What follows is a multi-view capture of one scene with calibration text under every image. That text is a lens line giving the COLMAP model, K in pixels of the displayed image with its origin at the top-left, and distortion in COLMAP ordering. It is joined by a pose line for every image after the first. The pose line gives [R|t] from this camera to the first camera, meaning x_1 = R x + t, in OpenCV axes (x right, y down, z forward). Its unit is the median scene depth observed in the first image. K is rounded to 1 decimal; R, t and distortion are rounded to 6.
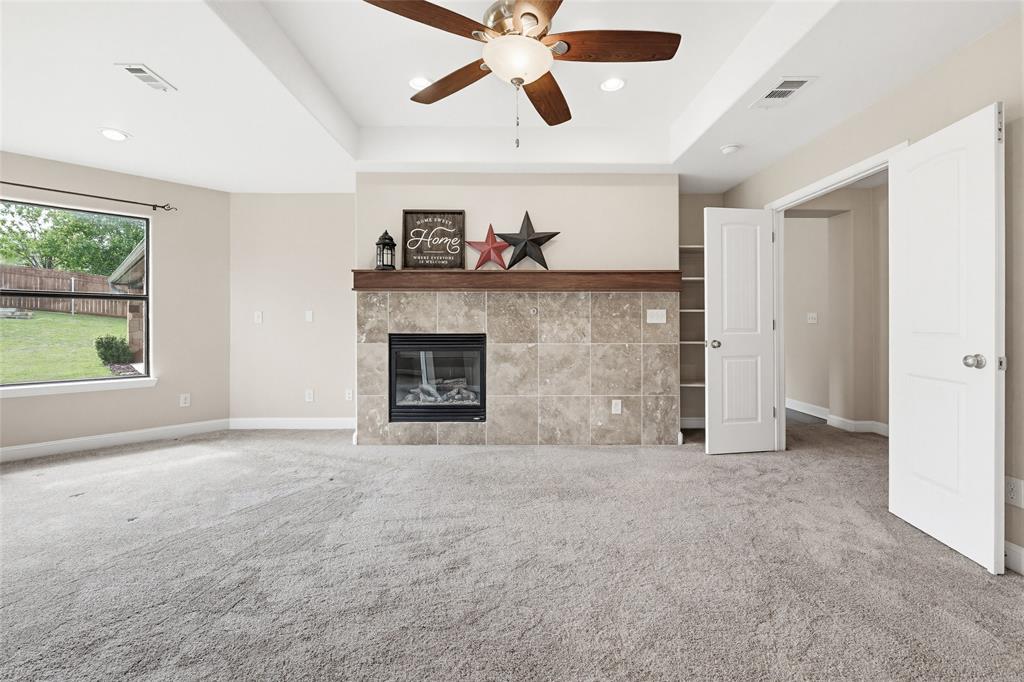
lens RADIAL K [[434.3, 0, 509.0], [0, 434.3, 324.0], [0, 0, 1]] dist [-0.009551, -0.000851]
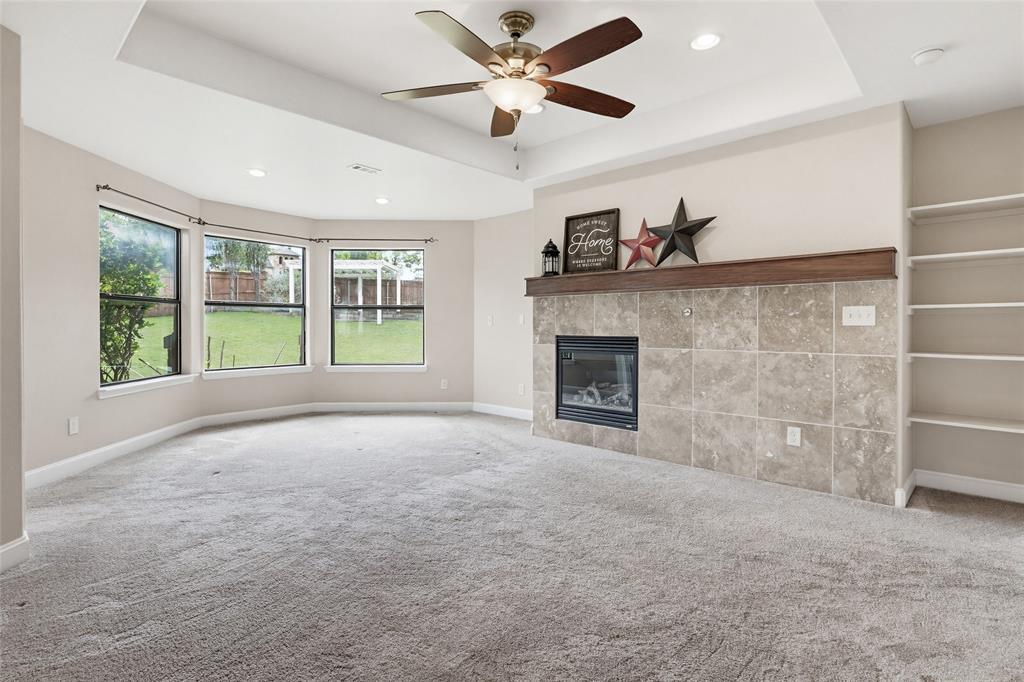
lens RADIAL K [[502.3, 0, 495.7], [0, 502.3, 329.6], [0, 0, 1]] dist [-0.008564, 0.000837]
pose [[0.715941, 0.005183, -0.698142, 0.483266], [0.000264, 0.999970, 0.007695, -0.001816], [0.698161, -0.005694, 0.715918, 0.014242]]
